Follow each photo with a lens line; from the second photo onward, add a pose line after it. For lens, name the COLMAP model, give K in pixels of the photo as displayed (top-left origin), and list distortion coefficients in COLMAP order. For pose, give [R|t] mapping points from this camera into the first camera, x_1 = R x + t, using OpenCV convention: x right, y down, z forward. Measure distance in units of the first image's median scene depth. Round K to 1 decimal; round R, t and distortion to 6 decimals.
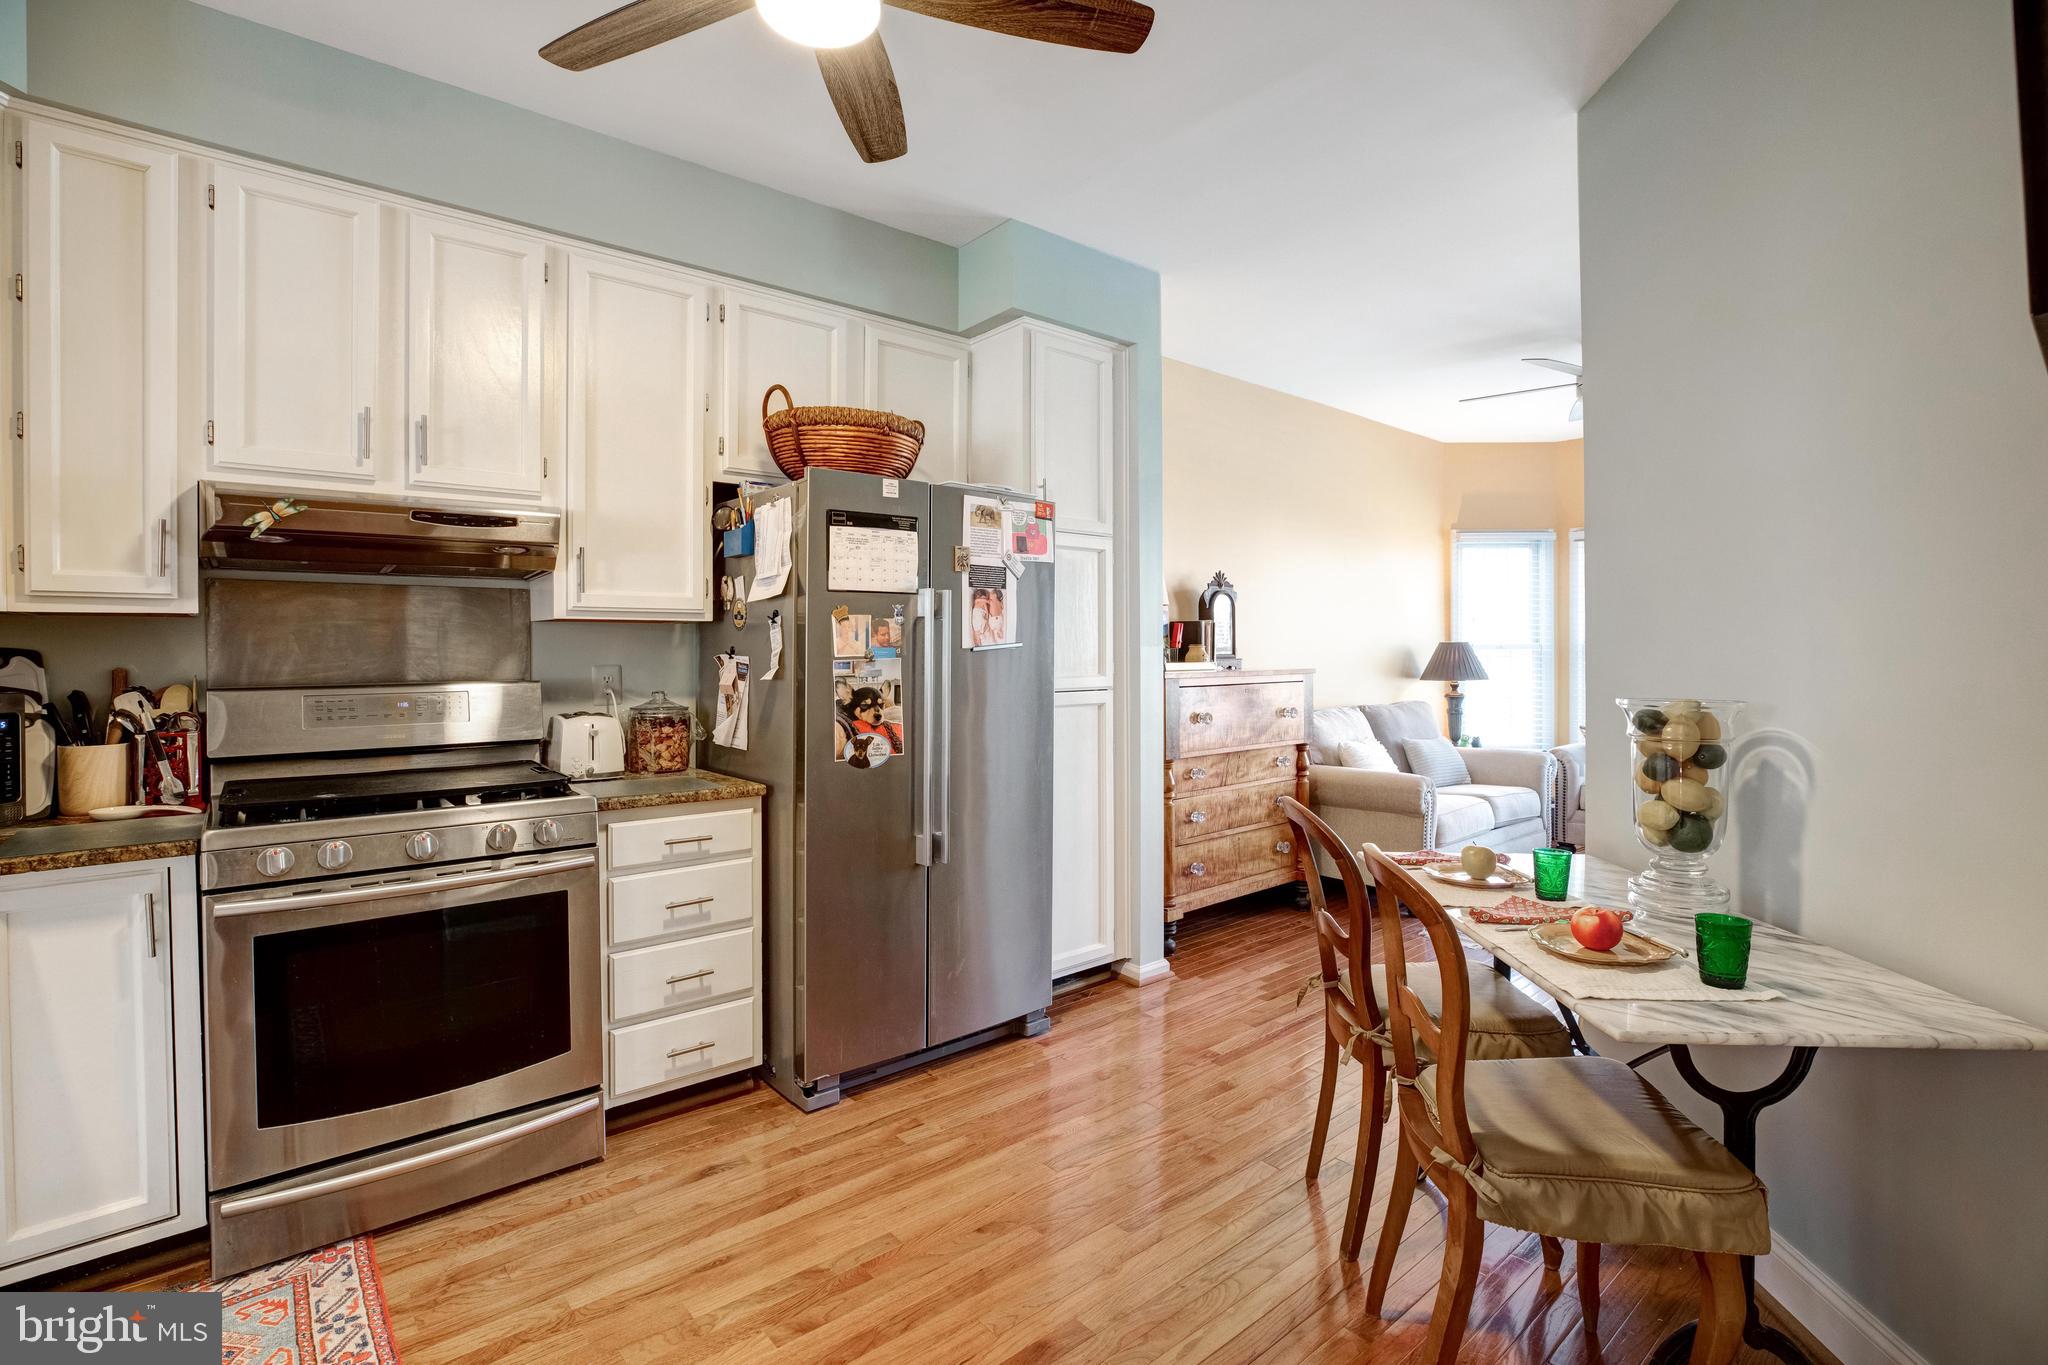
lens RADIAL K [[933.3, 0, 1018.9], [0, 933.3, 667.9], [0, 0, 1]] dist [-0.024829, 0.000245]
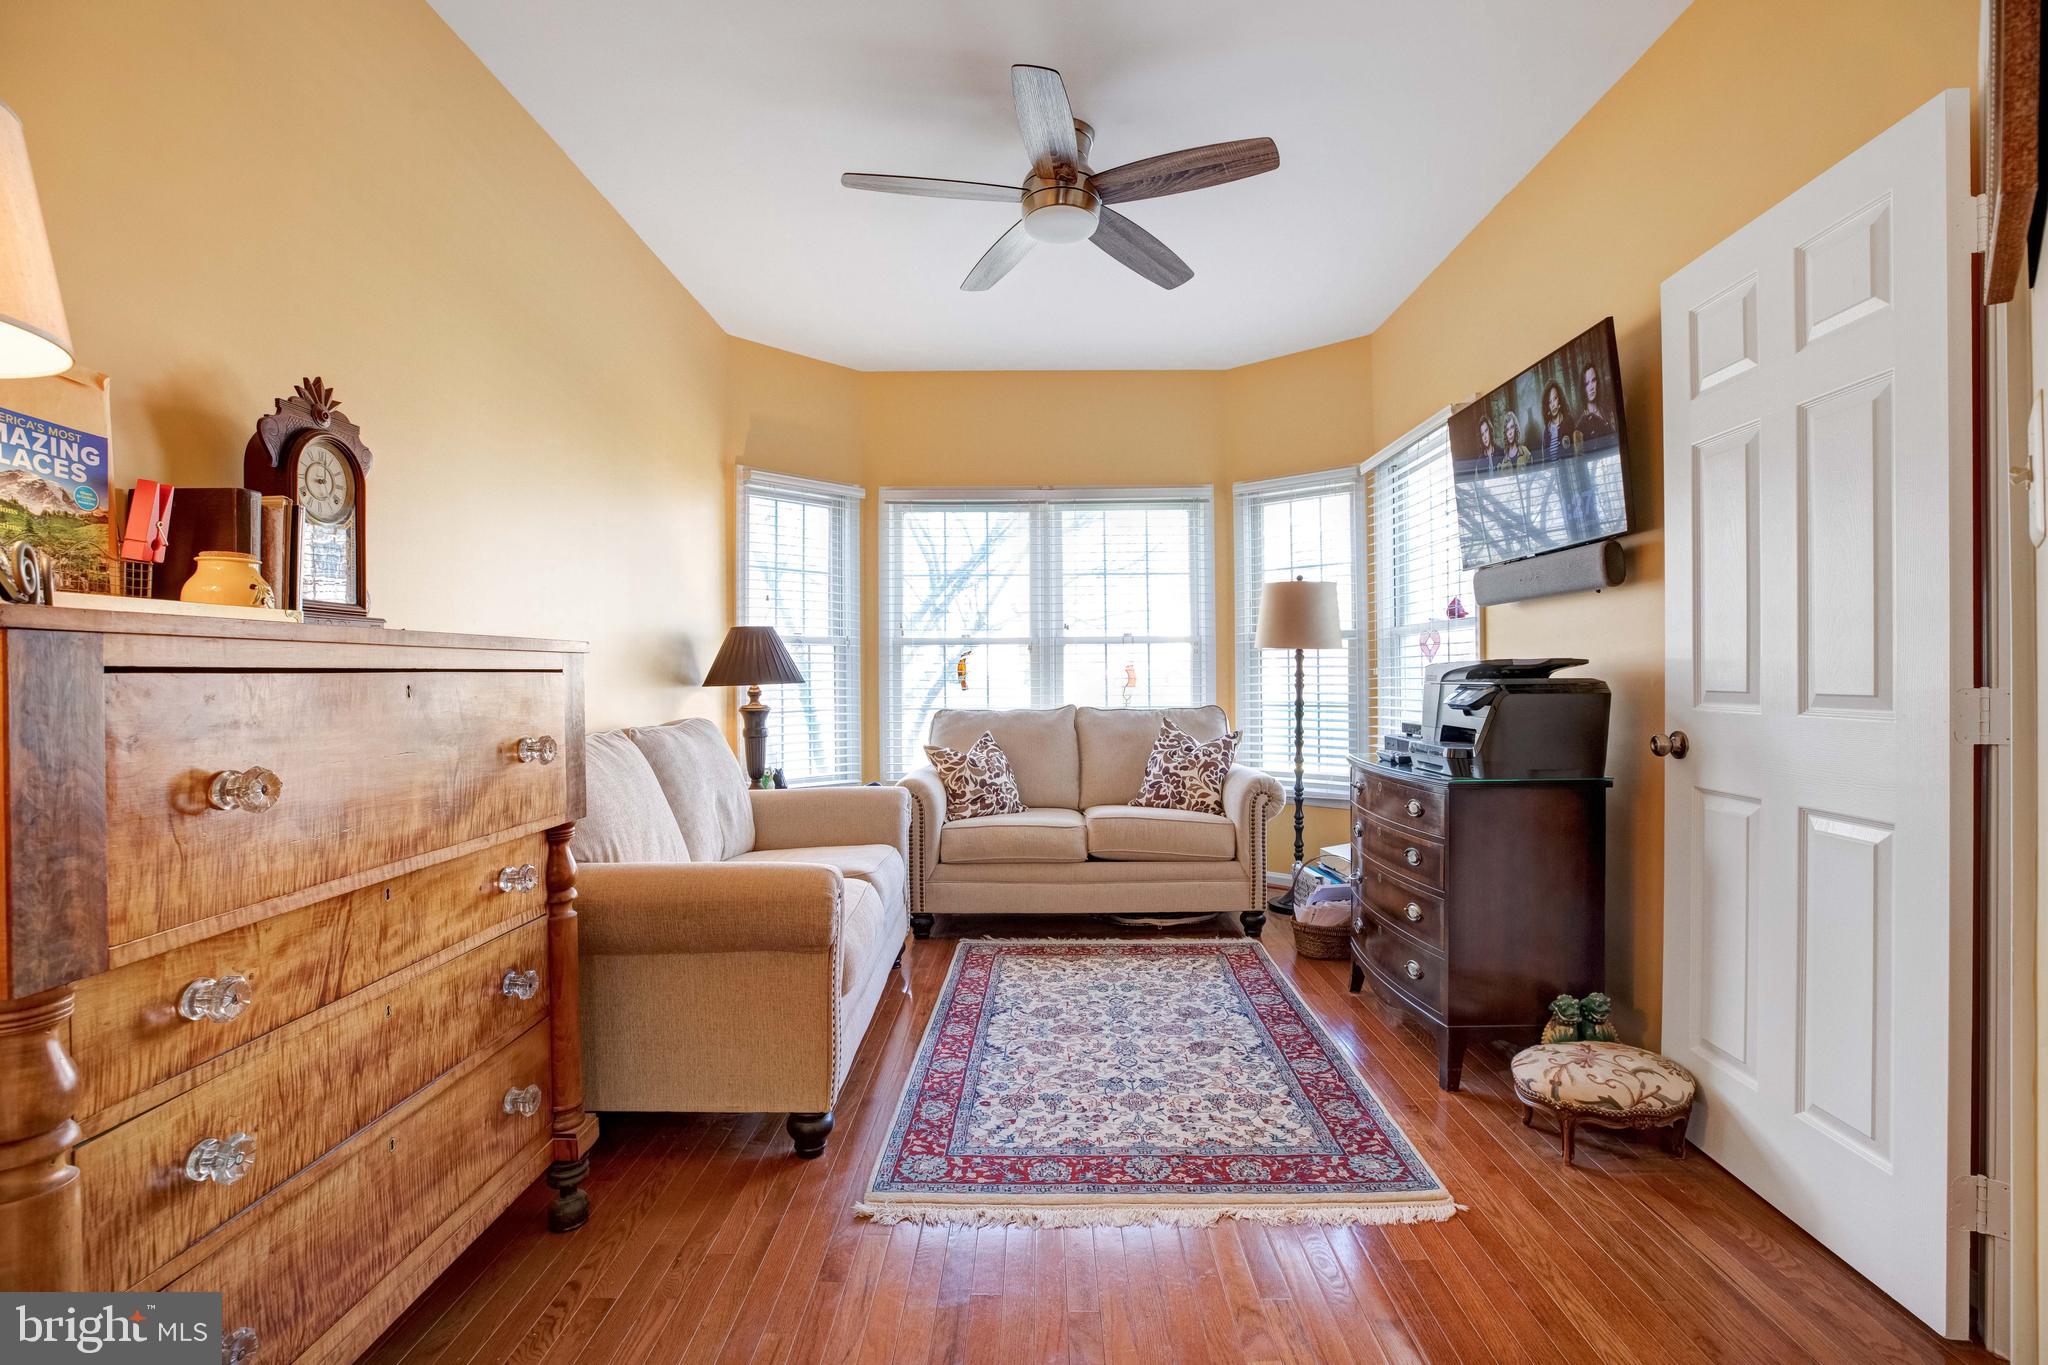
lens RADIAL K [[933.3, 0, 1016.7], [0, 933.3, 682.0], [0, 0, 1]] dist [-0.024829, 0.000245]
pose [[0.656282, -0.002513, 0.754512, 0.128858], [0.014066, 0.999861, -0.008905, 0.025365], [-0.754385, 0.016457, 0.656226, 0.579690]]
